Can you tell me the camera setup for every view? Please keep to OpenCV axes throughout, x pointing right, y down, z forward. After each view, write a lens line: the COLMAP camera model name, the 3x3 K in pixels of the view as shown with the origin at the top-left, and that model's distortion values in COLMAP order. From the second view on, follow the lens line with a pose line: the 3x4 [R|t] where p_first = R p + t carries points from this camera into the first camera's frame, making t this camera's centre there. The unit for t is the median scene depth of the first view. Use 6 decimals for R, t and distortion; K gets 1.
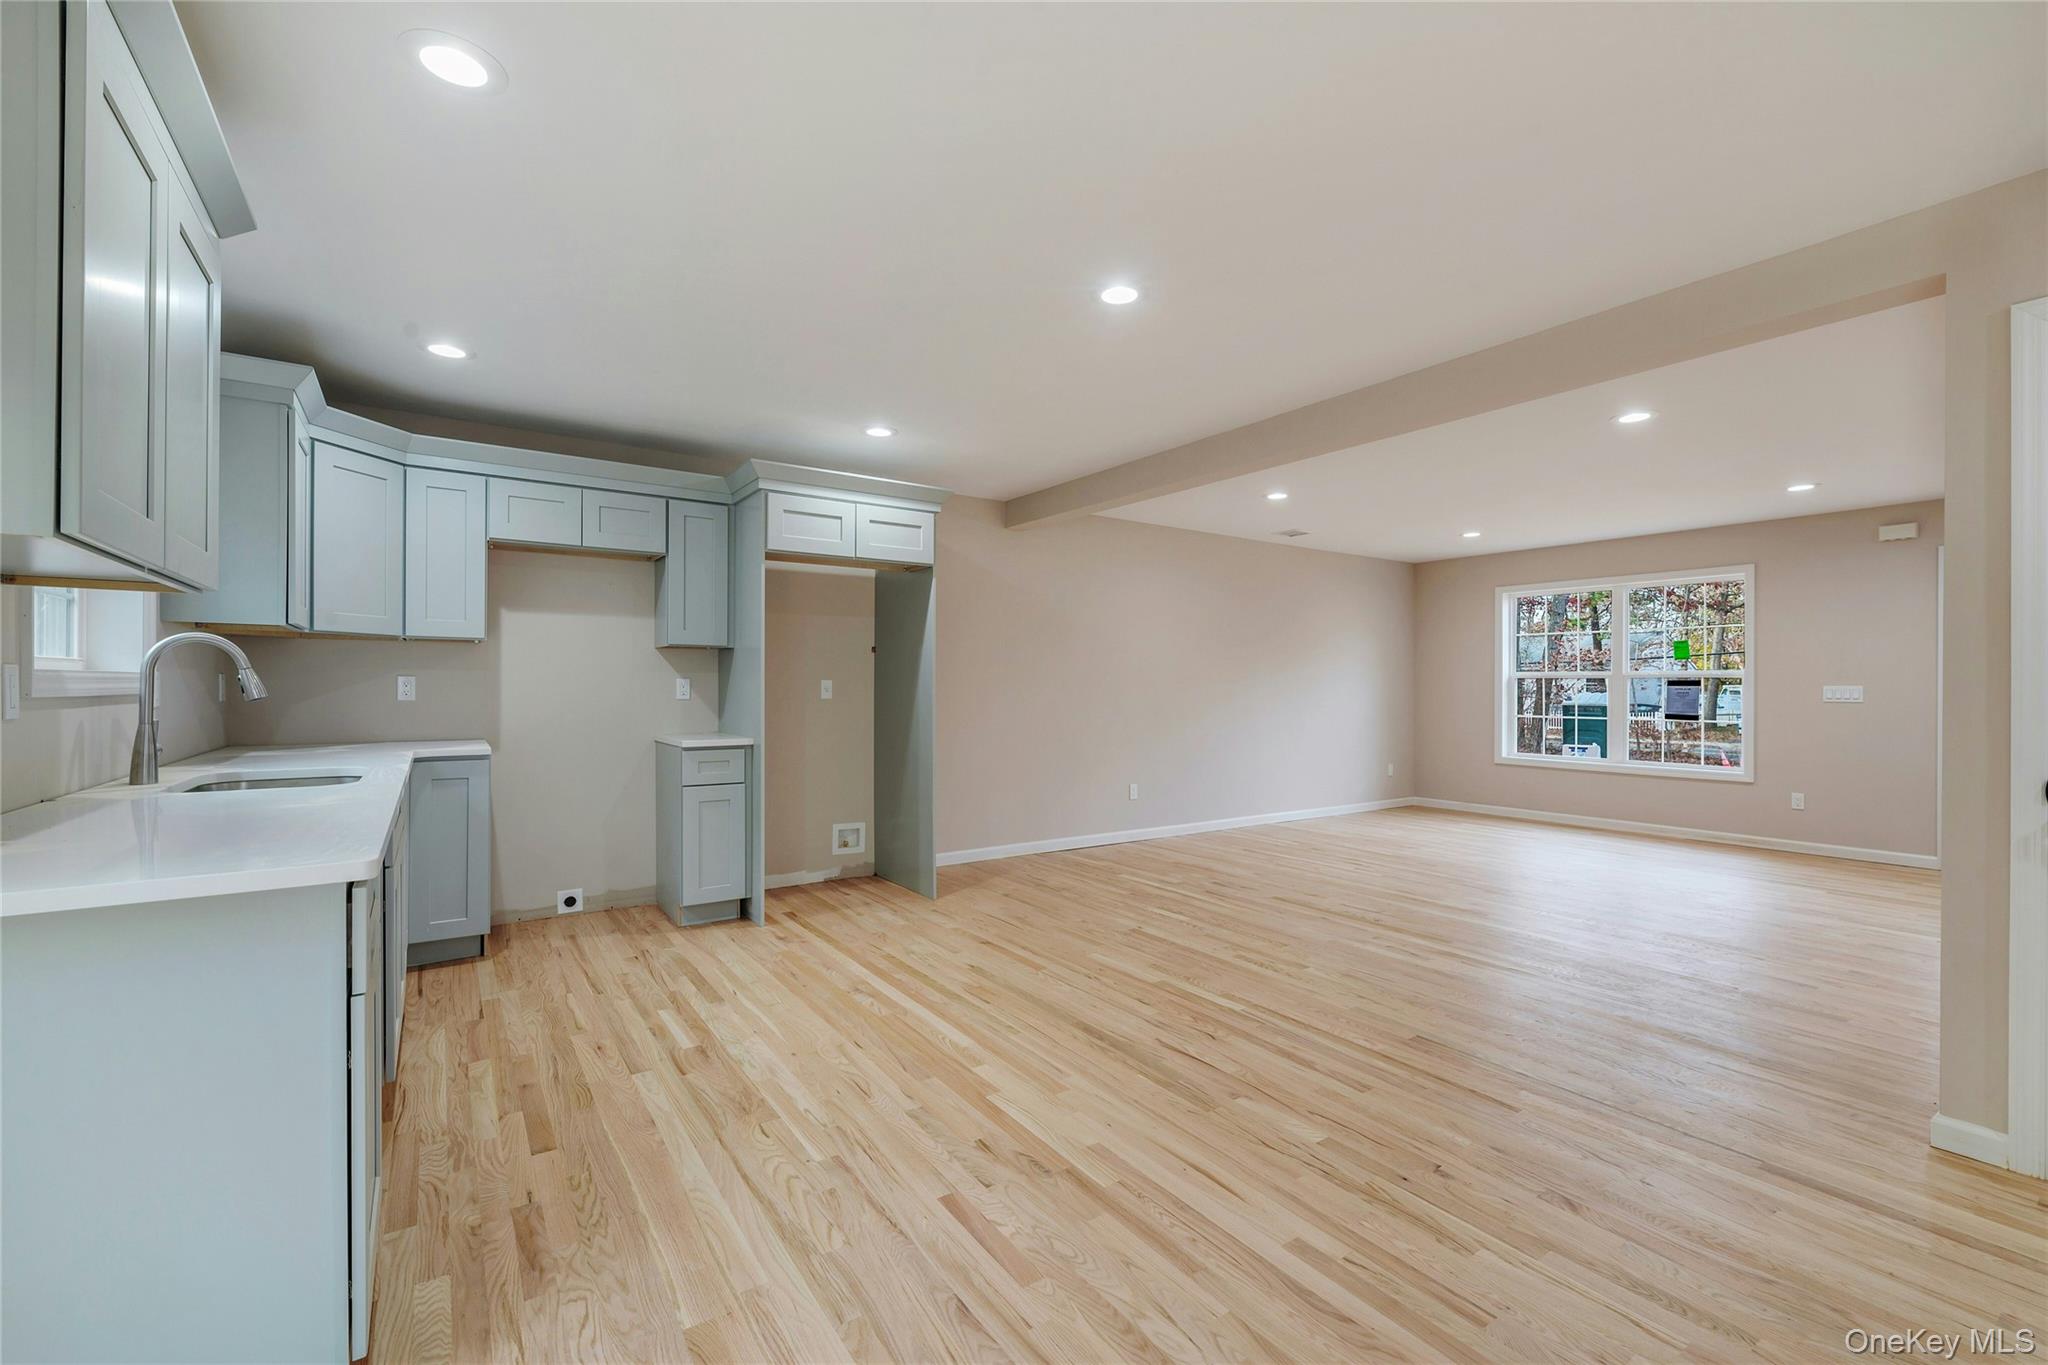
lens RADIAL K [[858.3, 0, 1024.0], [0, 858.3, 682.5], [0, 0, 1]] dist [-0.004502, -0.000355]
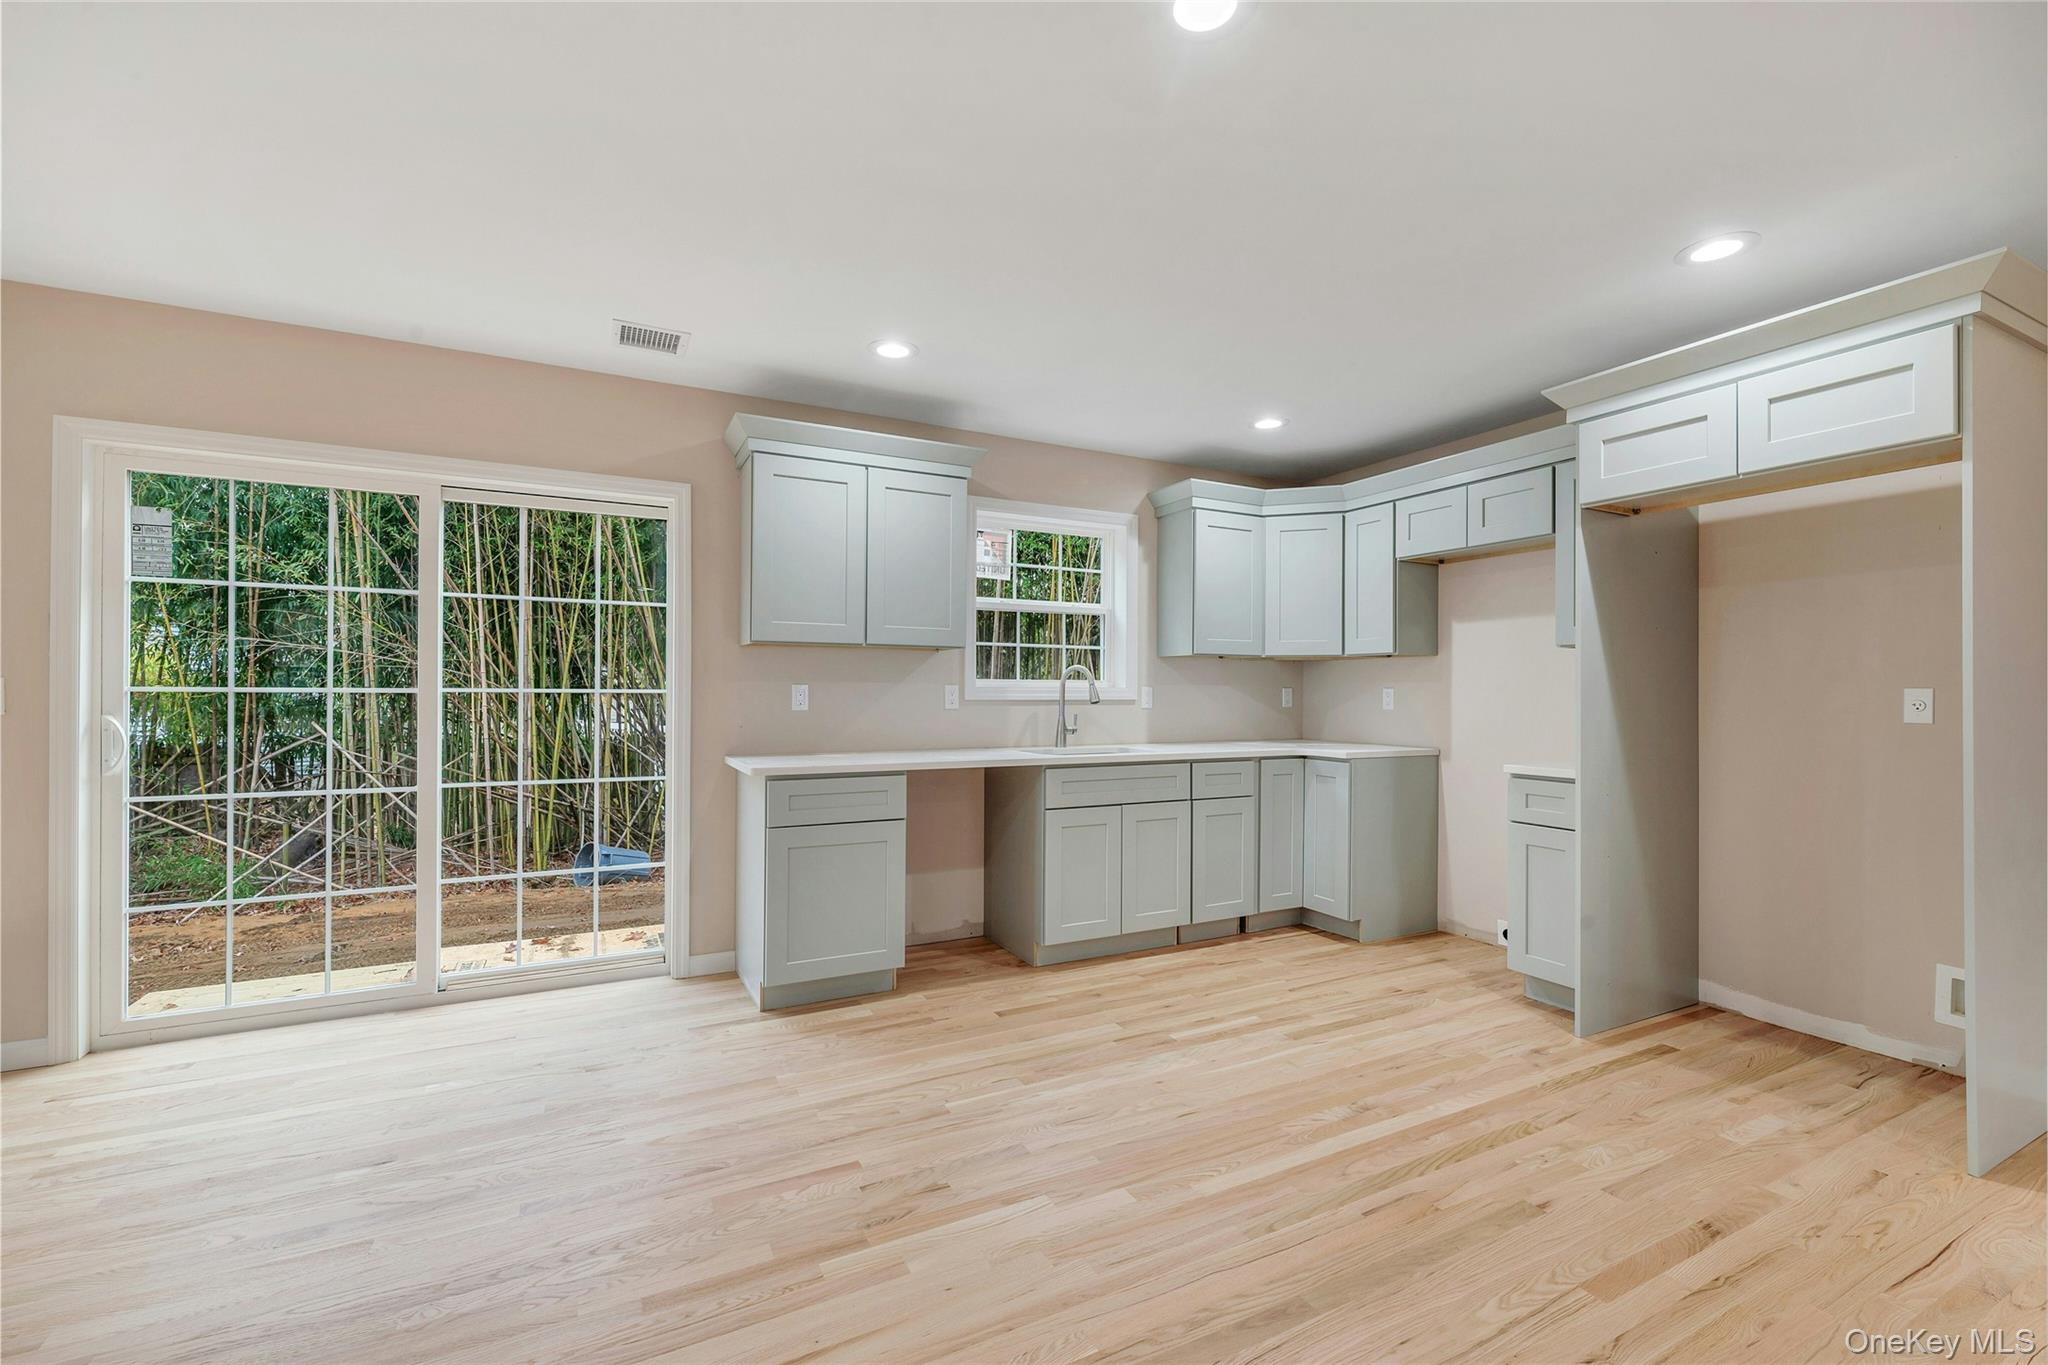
lens RADIAL K [[858.3, 0, 1024.0], [0, 858.3, 682.5], [0, 0, 1]] dist [-0.004502, -0.000355]
pose [[-0.125744, -0.012426, -0.991985, 0.547550], [-0.002919, 0.999922, -0.012156, 0.003134], [0.992058, 0.001367, -0.125771, 0.764958]]
